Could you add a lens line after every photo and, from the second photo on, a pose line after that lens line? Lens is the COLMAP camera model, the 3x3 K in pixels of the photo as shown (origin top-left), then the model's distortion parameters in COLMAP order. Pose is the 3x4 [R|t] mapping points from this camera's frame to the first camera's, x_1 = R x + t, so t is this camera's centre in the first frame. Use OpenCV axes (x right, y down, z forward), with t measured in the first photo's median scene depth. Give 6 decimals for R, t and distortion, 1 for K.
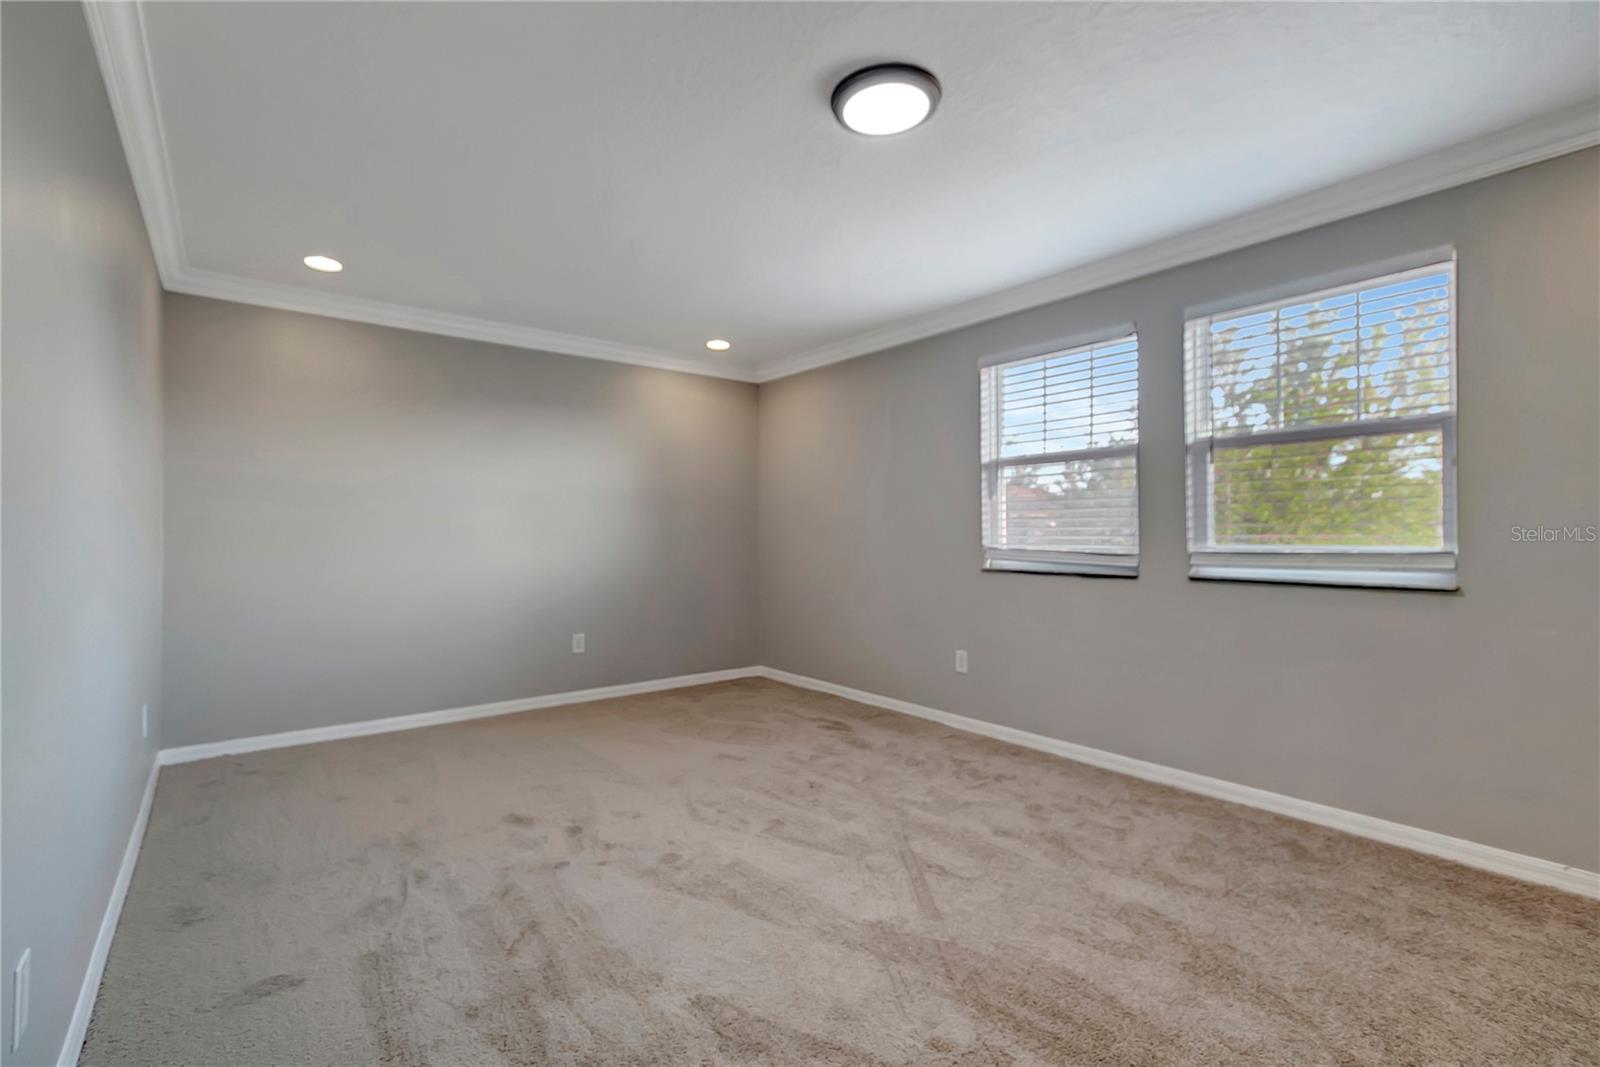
lens RADIAL K [[733.0, 0, 806.7], [0, 733.0, 539.5], [0, 0, 1]] dist [0.000321, -0.000489]
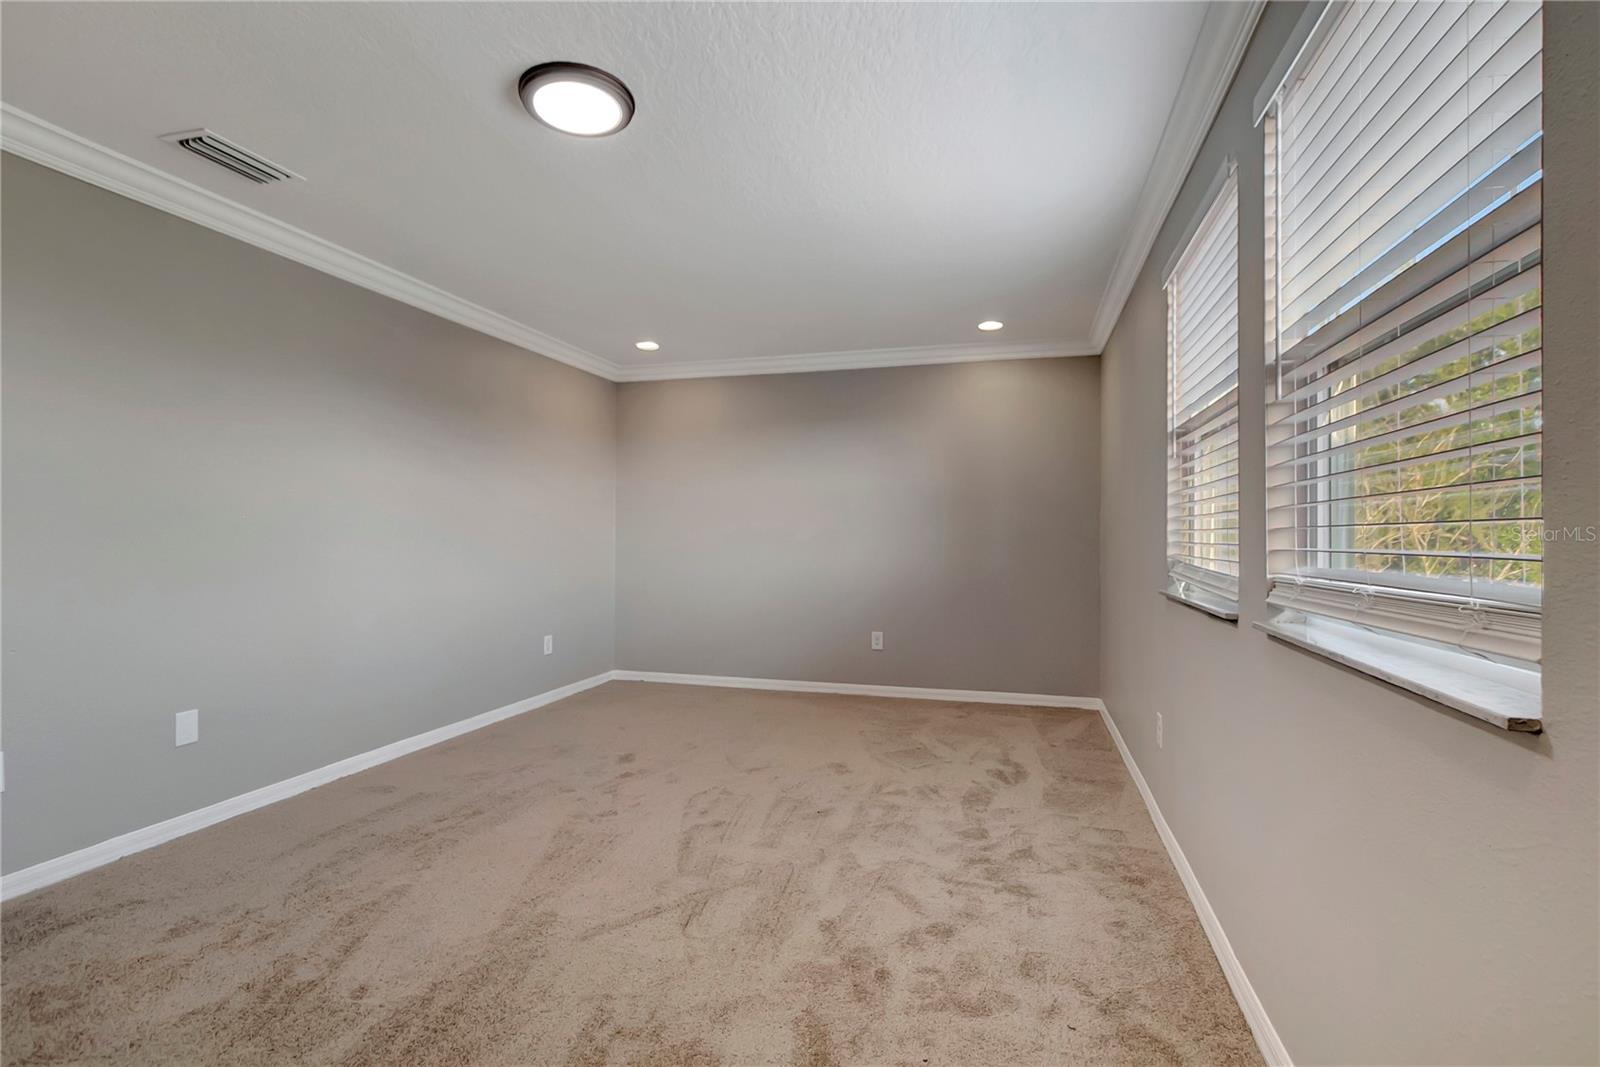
lens RADIAL K [[733.0, 0, 806.7], [0, 733.0, 539.5], [0, 0, 1]] dist [0.000321, -0.000489]
pose [[0.592048, 0.010118, -0.805840, 0.736338], [-0.017575, 0.999845, -0.000358, -0.002624], [0.805711, 0.014374, 0.592134, 0.443341]]
